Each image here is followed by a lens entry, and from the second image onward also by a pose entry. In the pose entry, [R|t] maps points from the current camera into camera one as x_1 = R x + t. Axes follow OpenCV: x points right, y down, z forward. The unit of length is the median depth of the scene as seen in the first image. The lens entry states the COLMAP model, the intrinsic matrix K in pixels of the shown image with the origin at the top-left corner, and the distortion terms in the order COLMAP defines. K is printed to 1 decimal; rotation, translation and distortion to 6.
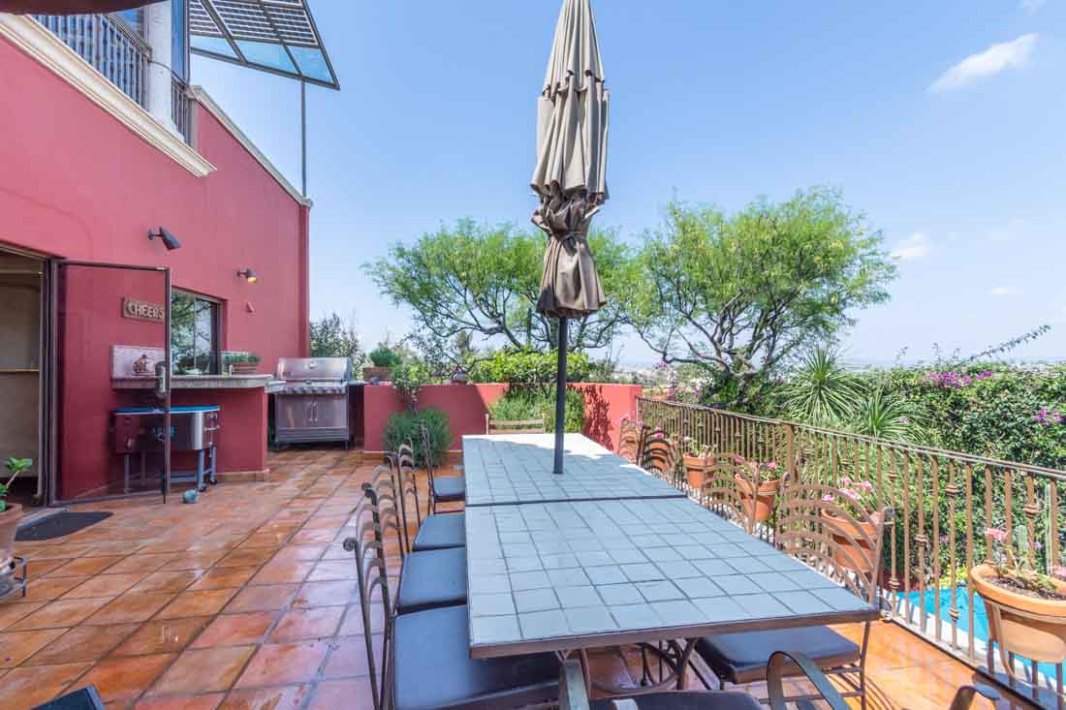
lens RADIAL K [[476.3, 0, 535.2], [0, 476.3, 361.4], [0, 0, 1]] dist [0.001224, 0.000236]
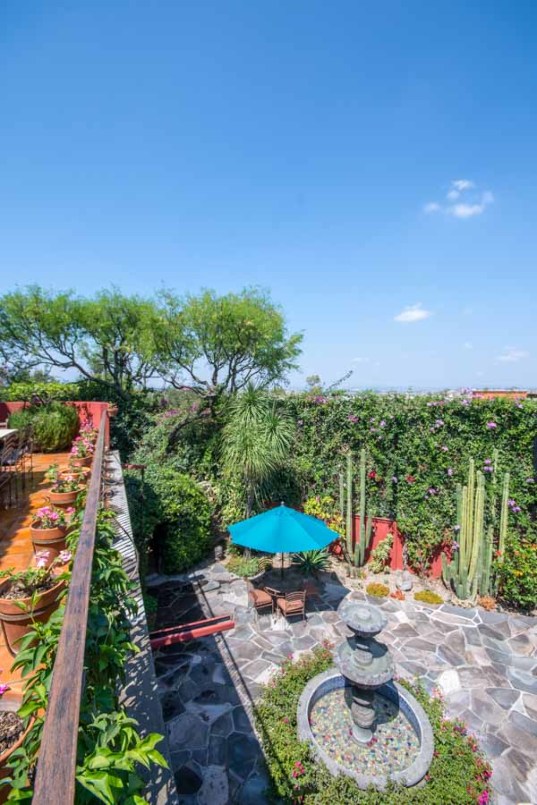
lens RADIAL K [[359.7, 0, 268.5], [0, 359.7, 402.5], [0, 0, 1]] dist [0.001224, 0.000236]
pose [[0.966063, -0.000865, 0.258306, 0.302732], [-0.011550, 0.998850, 0.046540, -0.012745], [-0.258049, -0.047944, 0.964941, -0.270778]]
